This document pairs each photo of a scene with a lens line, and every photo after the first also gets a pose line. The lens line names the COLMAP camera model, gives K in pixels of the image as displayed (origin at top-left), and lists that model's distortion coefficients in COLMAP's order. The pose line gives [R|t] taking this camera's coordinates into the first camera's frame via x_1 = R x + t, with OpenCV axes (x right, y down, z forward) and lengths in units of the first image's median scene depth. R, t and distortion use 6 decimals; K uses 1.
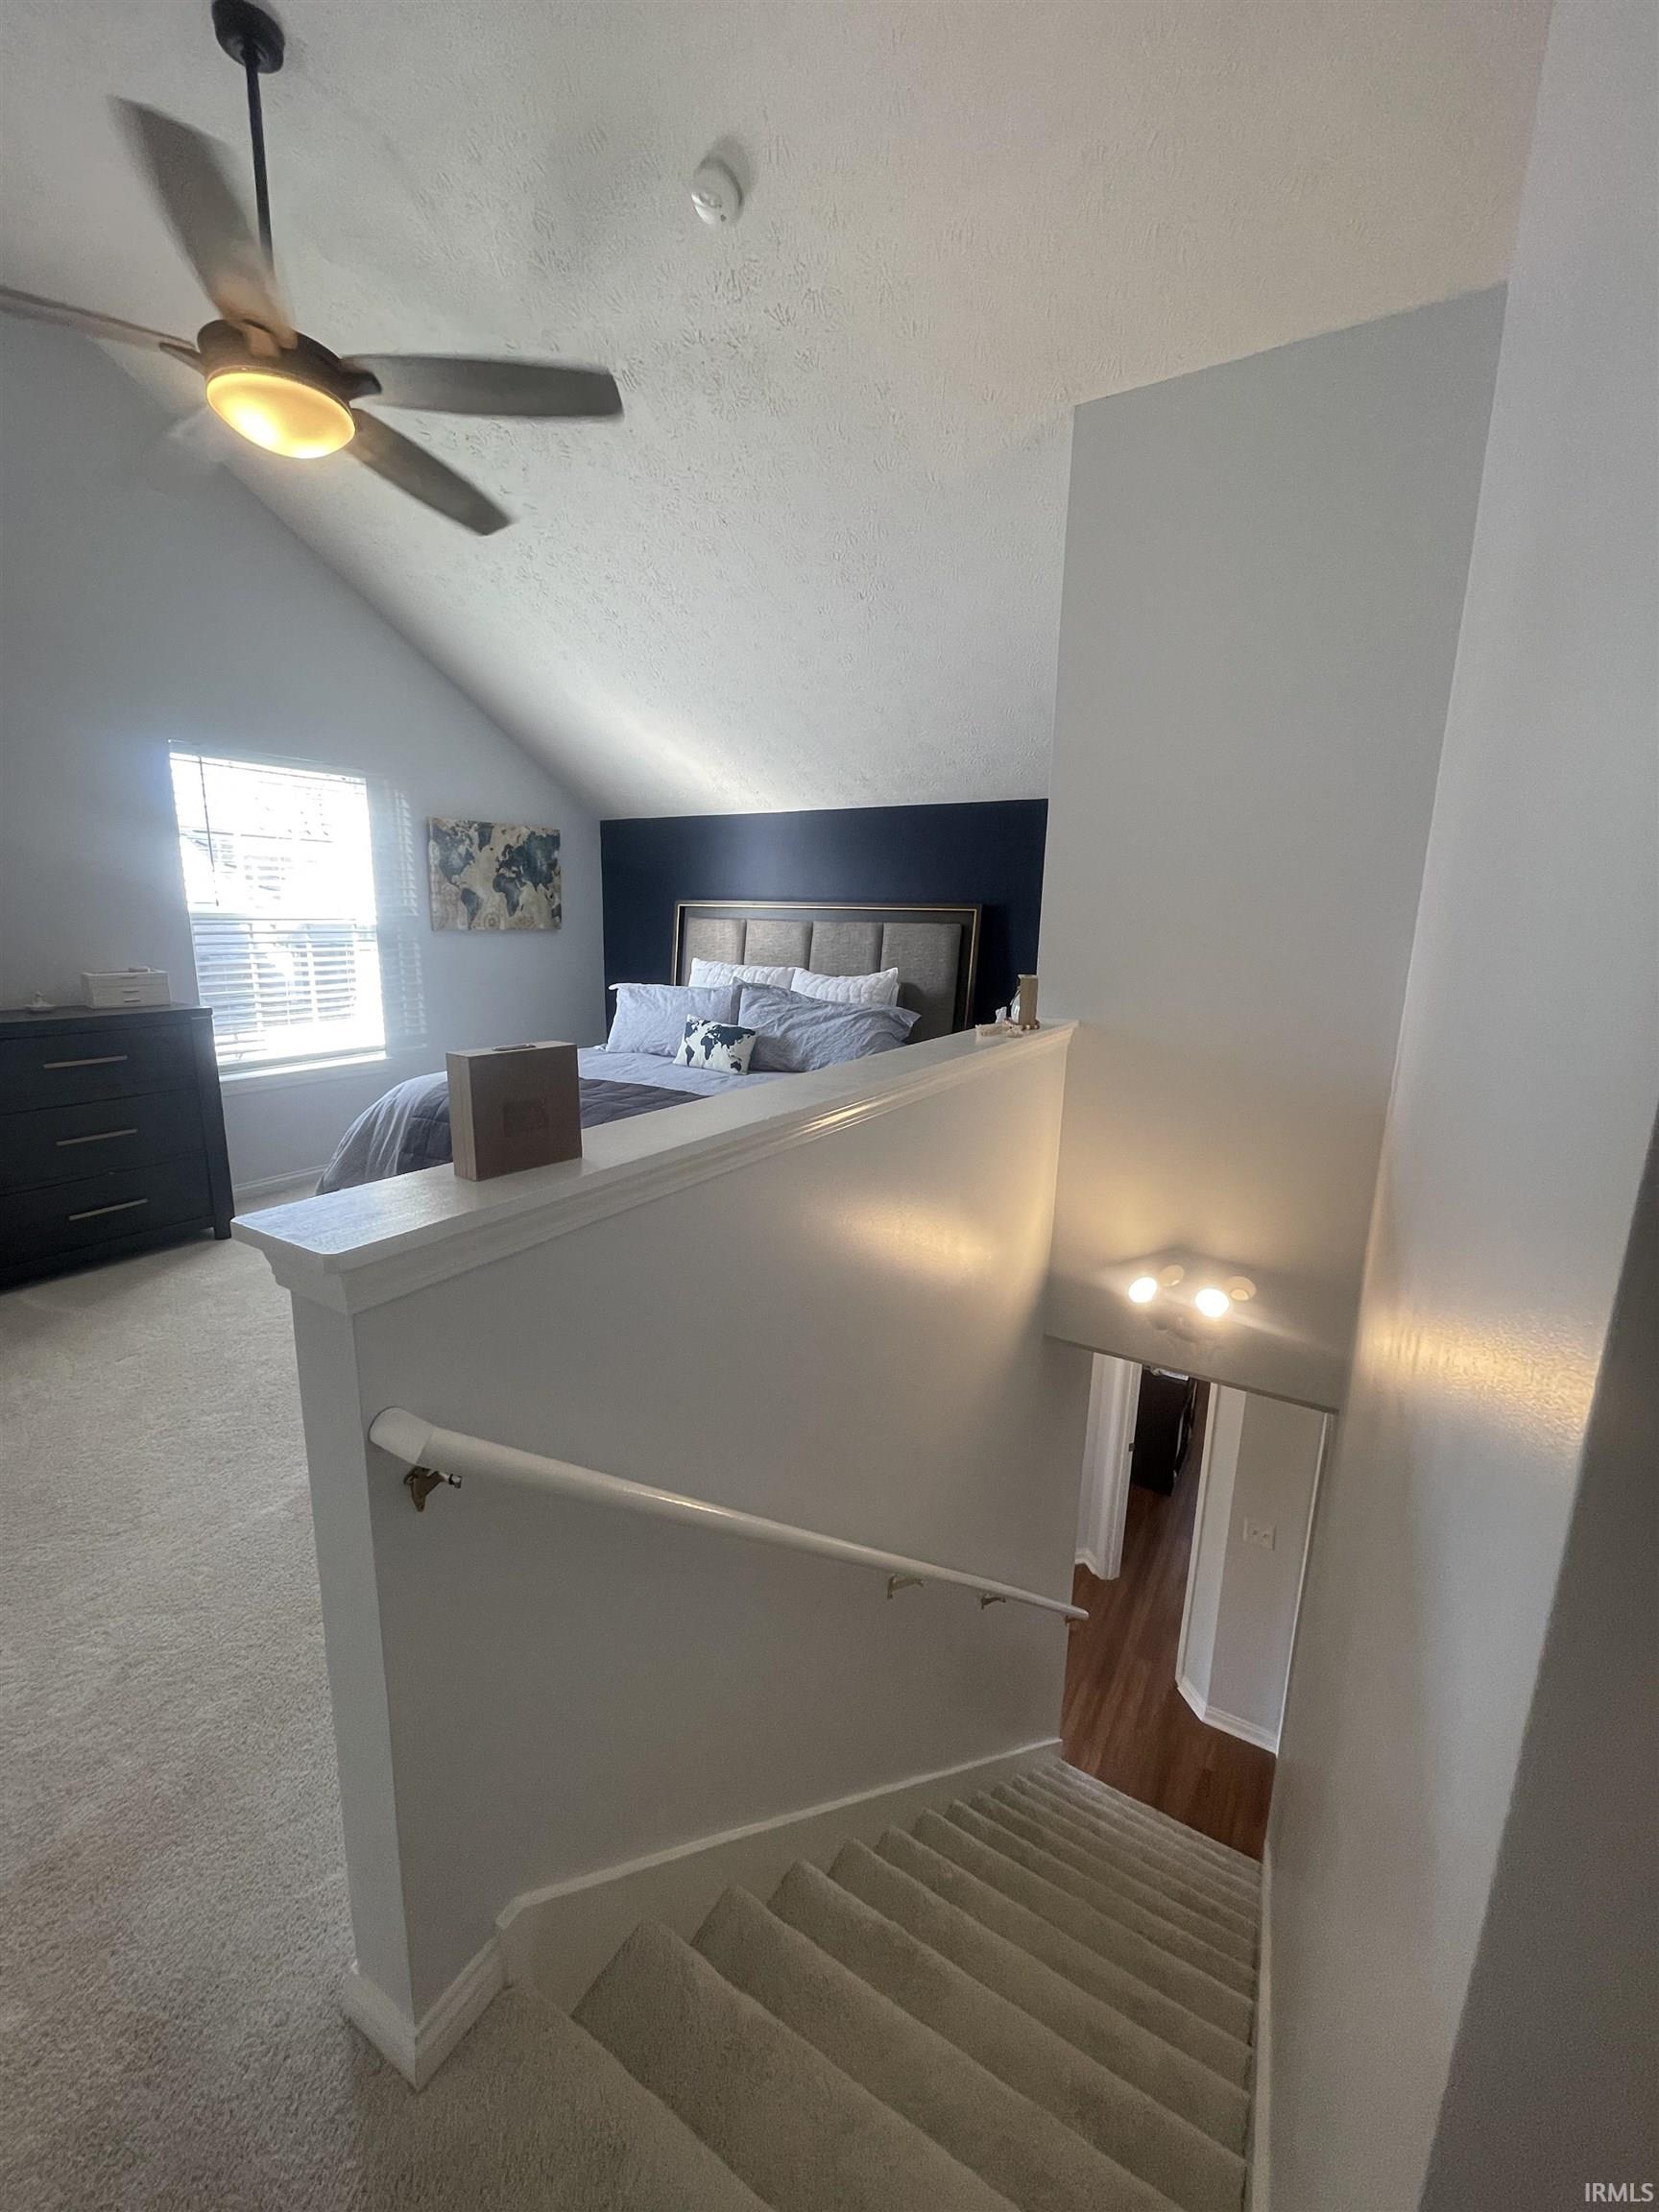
lens RADIAL K [[880.8, 0, 829.5], [0, 880.8, 1106.0], [0, 0, 1]] dist [0.001348, -0.000141]
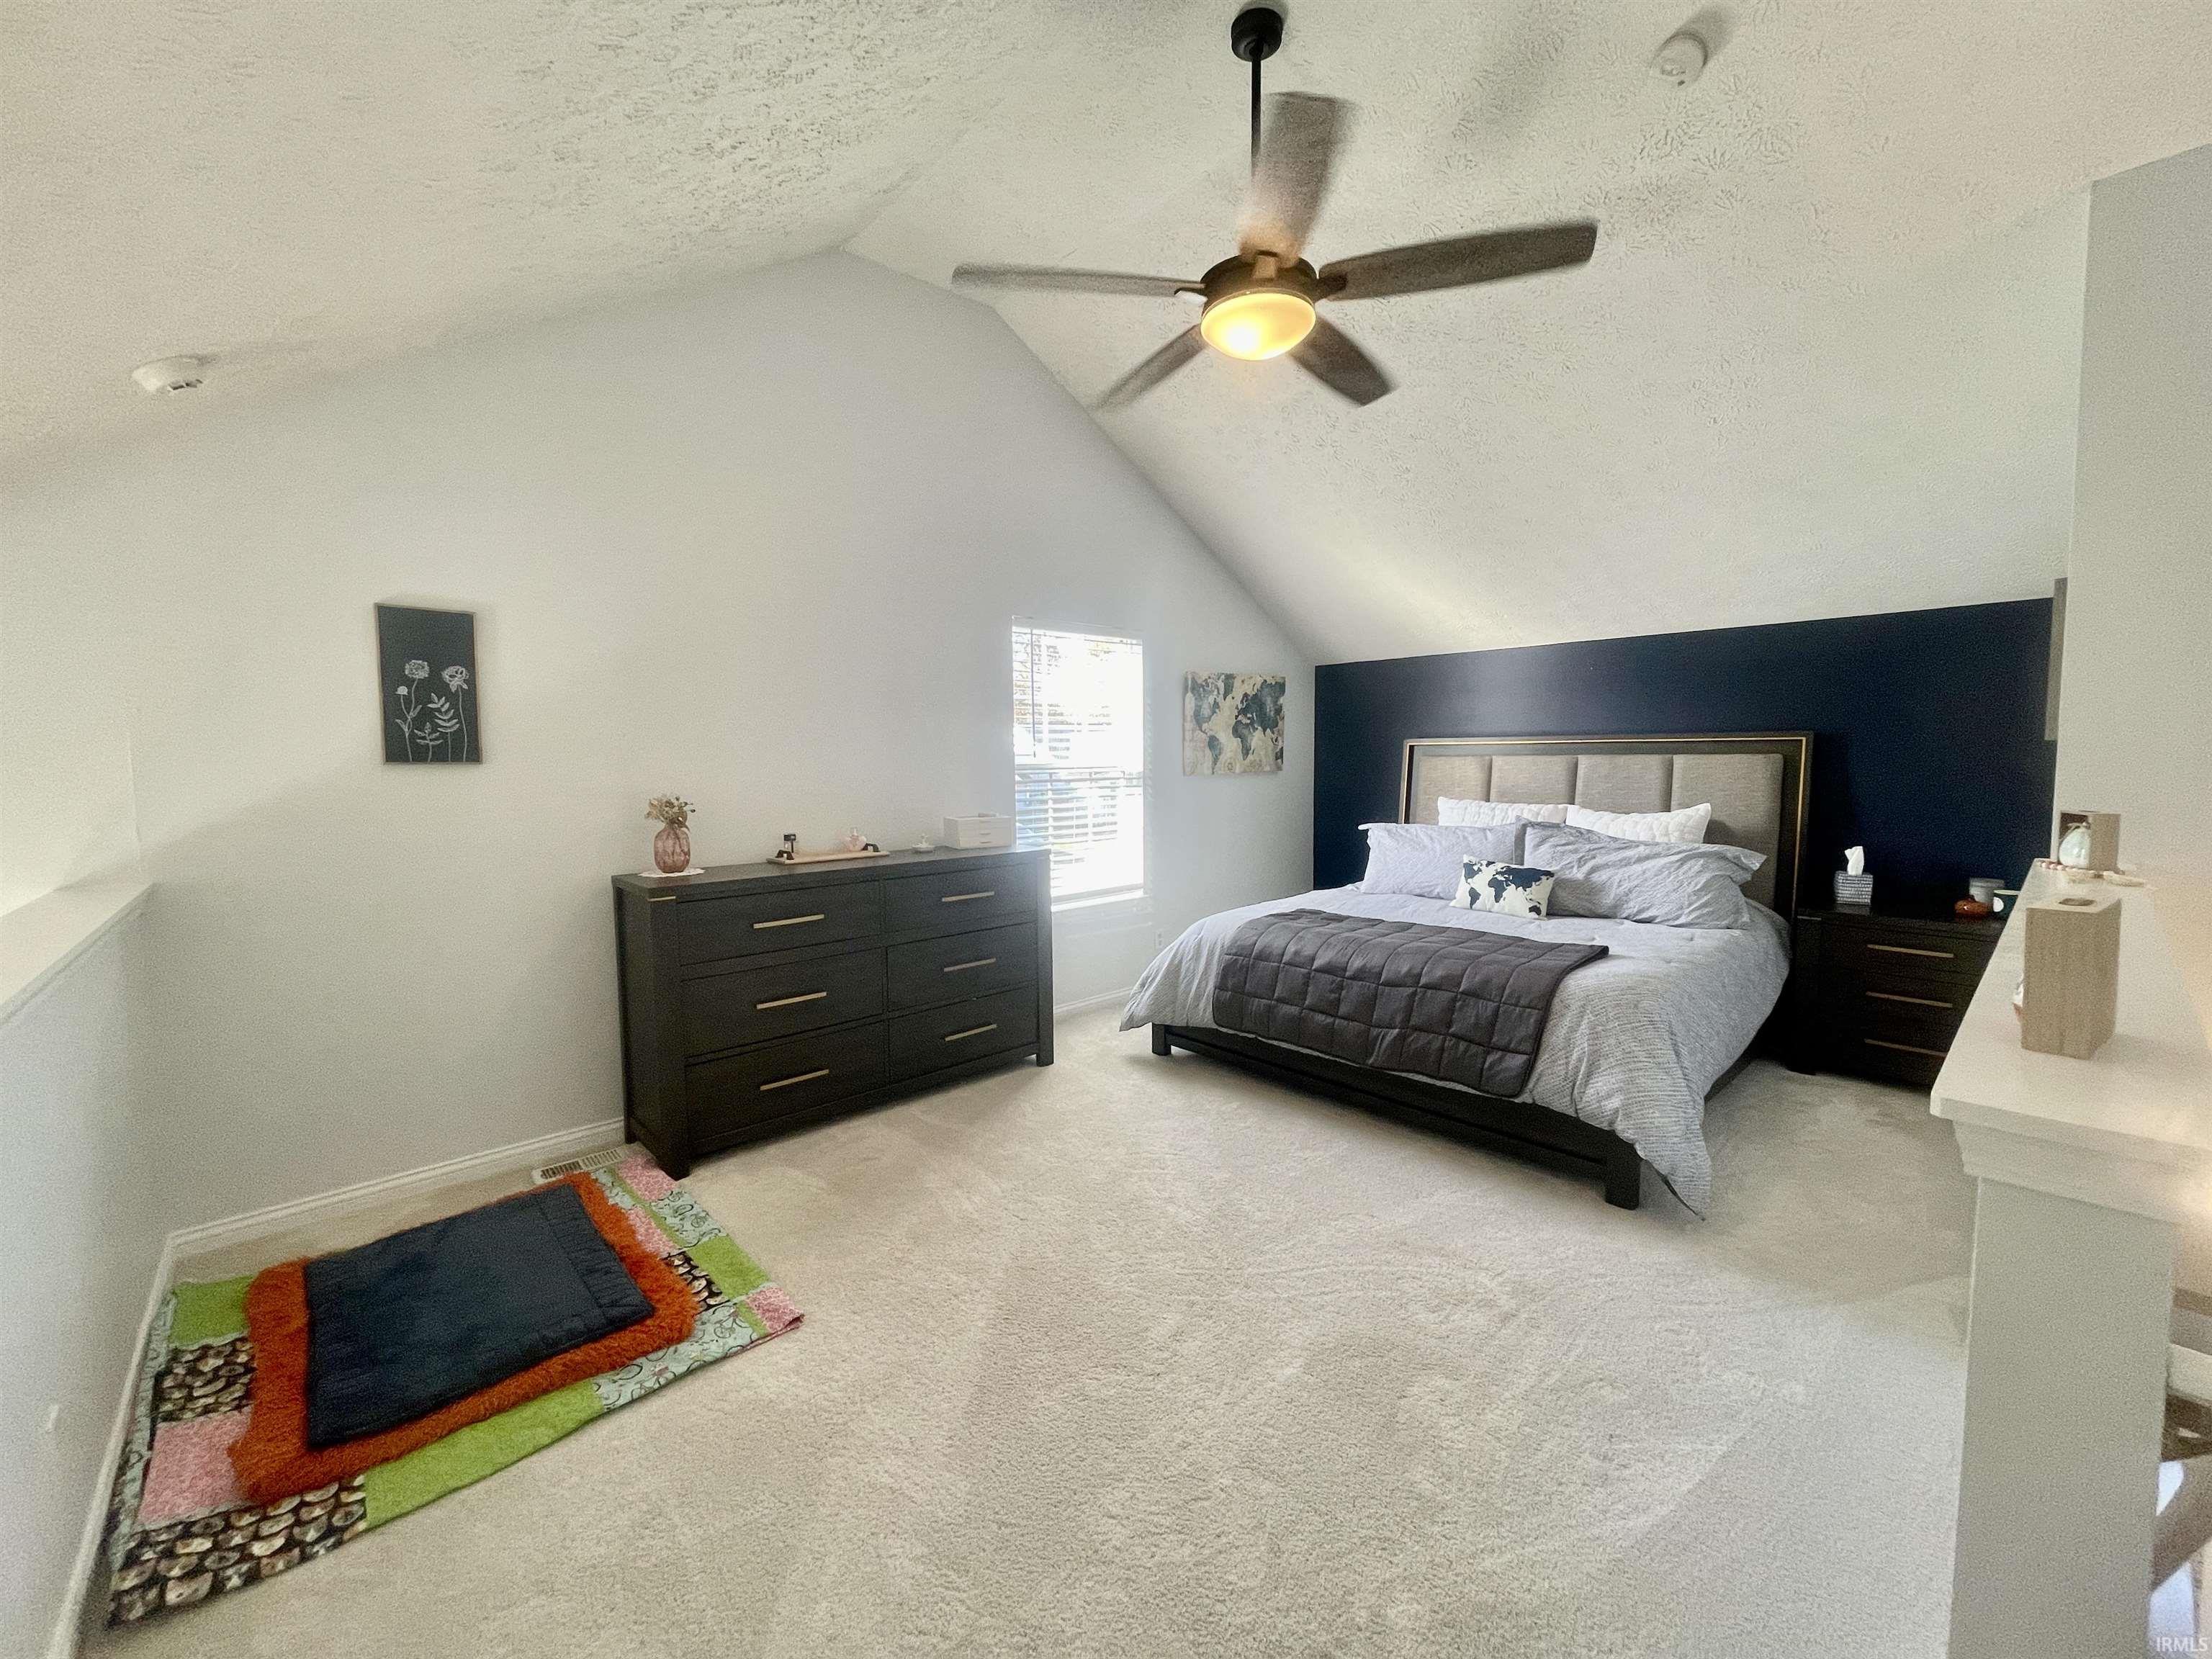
lens RADIAL K [[880.8, 0, 1116.0], [0, 880.8, 822.7], [0, 0, 1]] dist [0.001348, -0.000141]
pose [[0.962271, -0.009061, -0.271941, -0.255426], [-0.028697, 0.990492, -0.134547, 0.001172], [0.270574, 0.137274, 0.952862, -0.019359]]
